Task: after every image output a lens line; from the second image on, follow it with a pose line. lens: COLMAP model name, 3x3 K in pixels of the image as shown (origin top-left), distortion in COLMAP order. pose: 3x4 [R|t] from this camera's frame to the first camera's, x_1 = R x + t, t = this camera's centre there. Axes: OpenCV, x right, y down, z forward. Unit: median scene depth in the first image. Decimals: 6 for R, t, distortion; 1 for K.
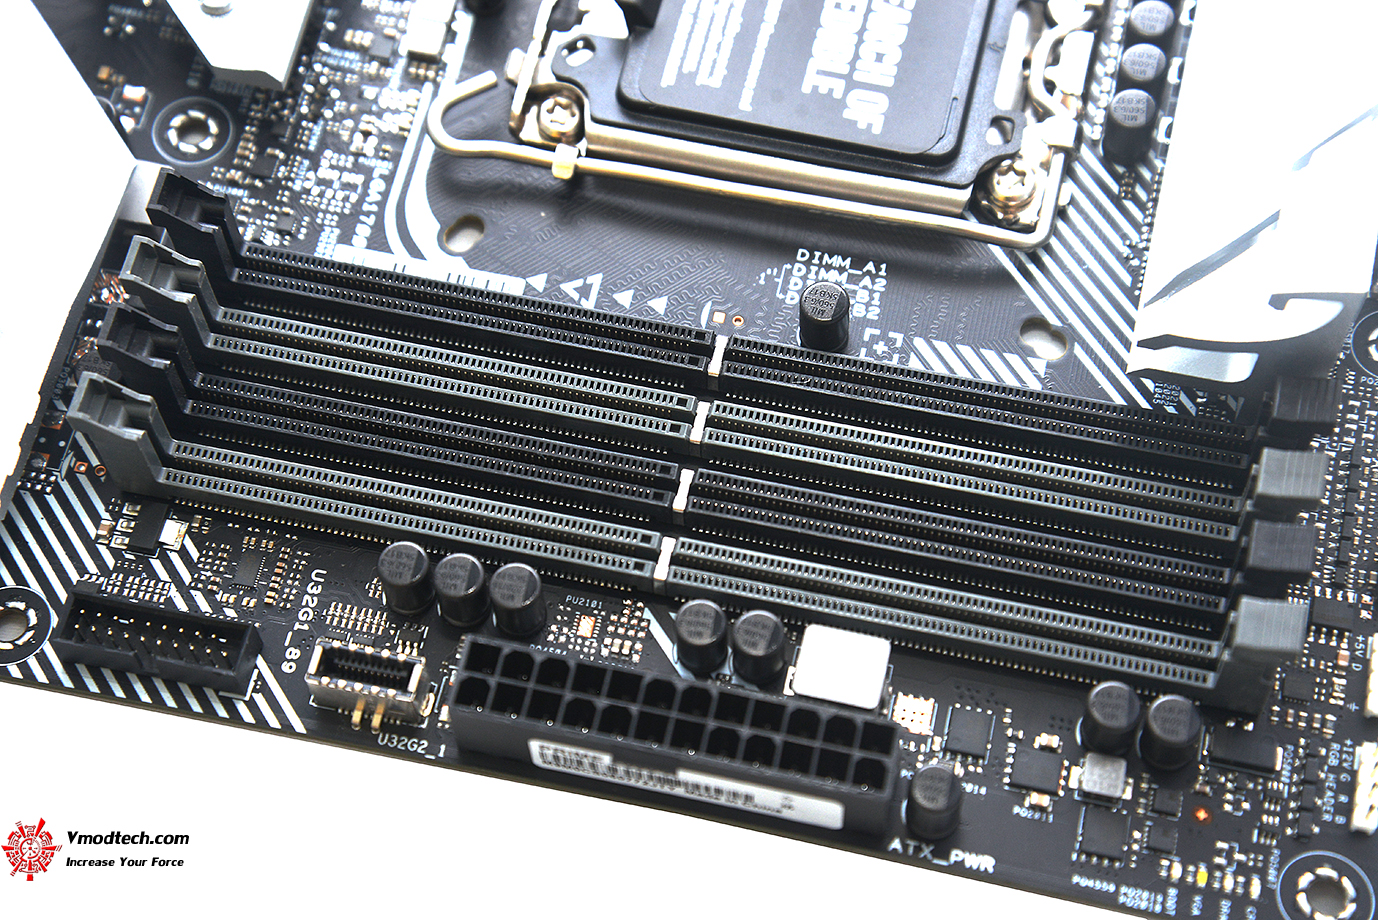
lens RADIAL K [[2609.9, 0, 686.0], [0, 2609.9, 465.0], [0, 0, 1]] dist [0.312706, 0.000000]
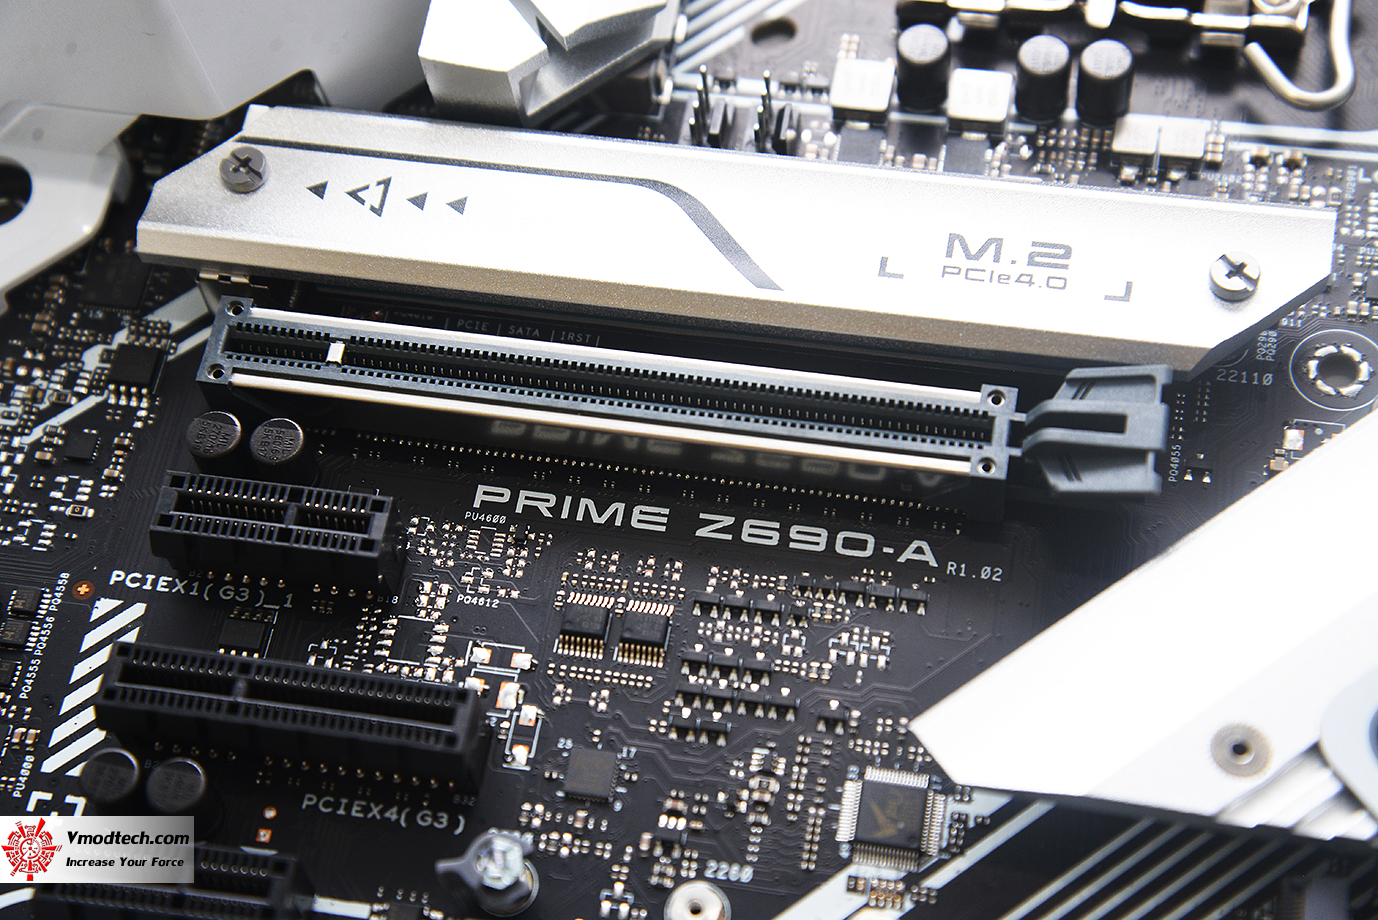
lens RADIAL K [[2609.9, 0, 680.9], [0, 2609.9, 442.8], [0, 0, 1]] dist [0.312706, 0.000000]
pose [[-0.044066, -0.859564, 0.509125, -0.658494], [0.928515, 0.152826, 0.338384, -0.631789], [-0.368670, 0.487642, 0.791383, 0.457328]]
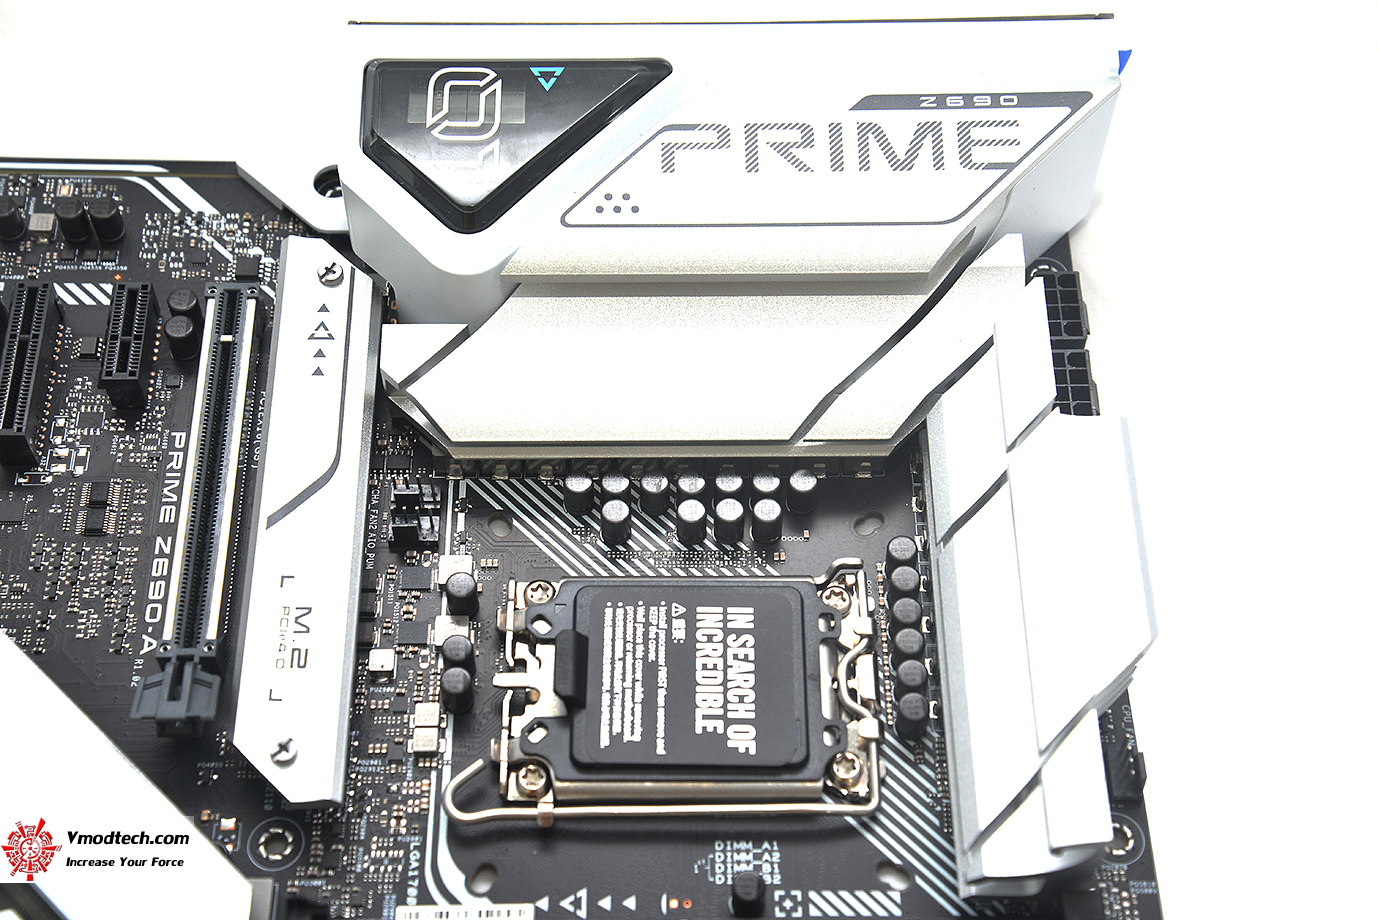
lens RADIAL K [[2174.8, 0, 680.5], [0, 2174.8, 460.0], [0, 0, 1]] dist [0.240858, 0.000000]
pose [[0.972043, -0.177435, 0.153784, -0.128755], [0.192848, 0.976926, -0.091787, -0.187166], [-0.133950, 0.118878, 0.983832, -0.223097]]
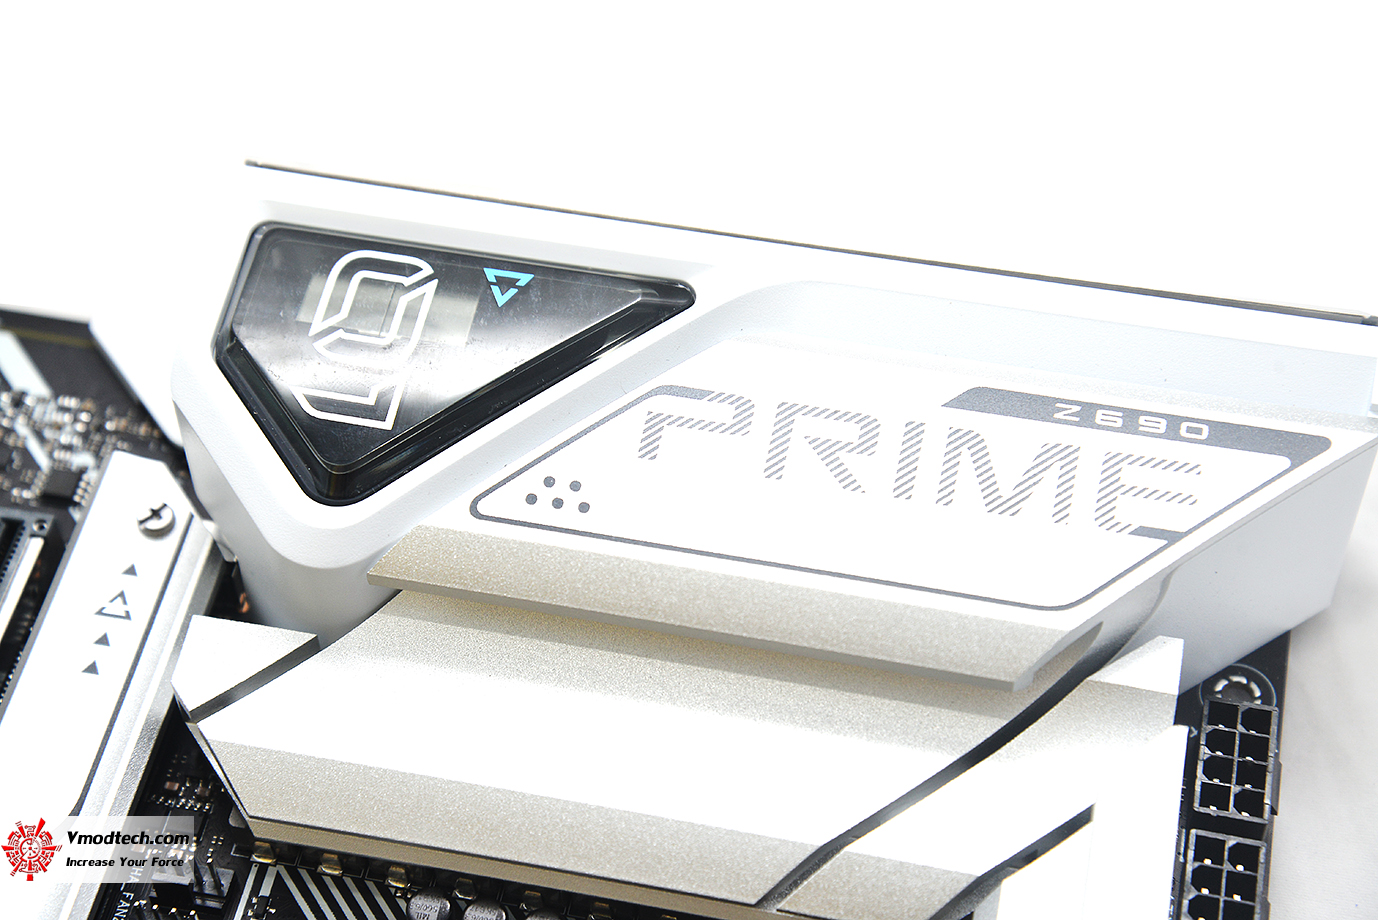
lens RADIAL K [[2609.9, 0, 688.3], [0, 2609.9, 452.4], [0, 0, 1]] dist [0.312706, 0.000000]
pose [[0.999823, -0.012389, 0.014153, 0.106610], [0.014358, 0.988770, -0.148756, -0.331801], [-0.012151, 0.148933, 0.988773, 0.038184]]
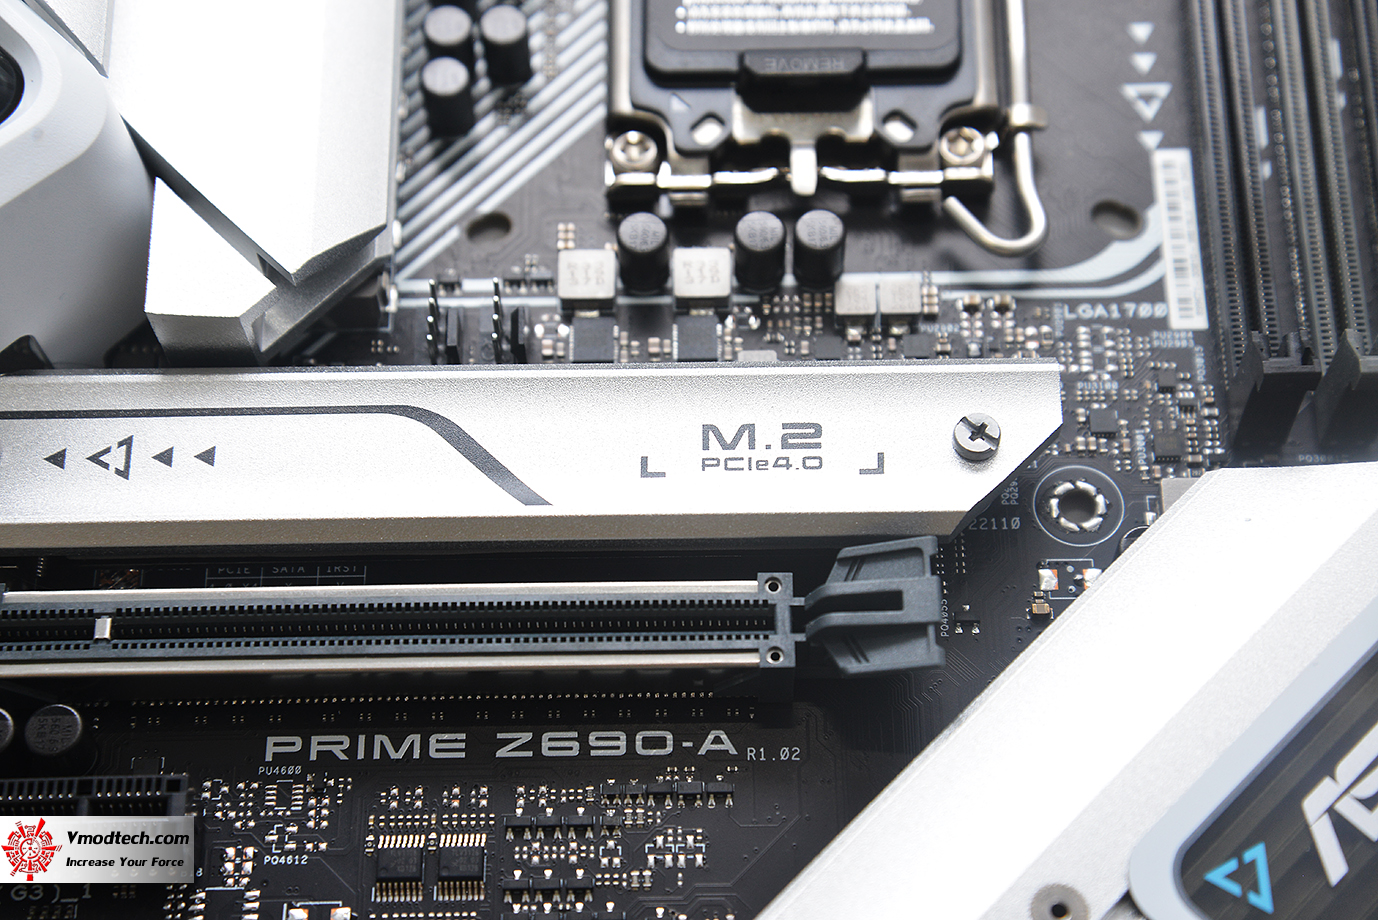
lens RADIAL K [[2609.9, 0, 673.9], [0, 2609.9, 456.5], [0, 0, 1]] dist [0.312706, 0.000000]
pose [[-0.229080, -0.851084, 0.472417, -0.584464], [0.882352, 0.023395, 0.470009, -0.690240], [-0.411069, 0.524508, 0.745596, 0.428408]]
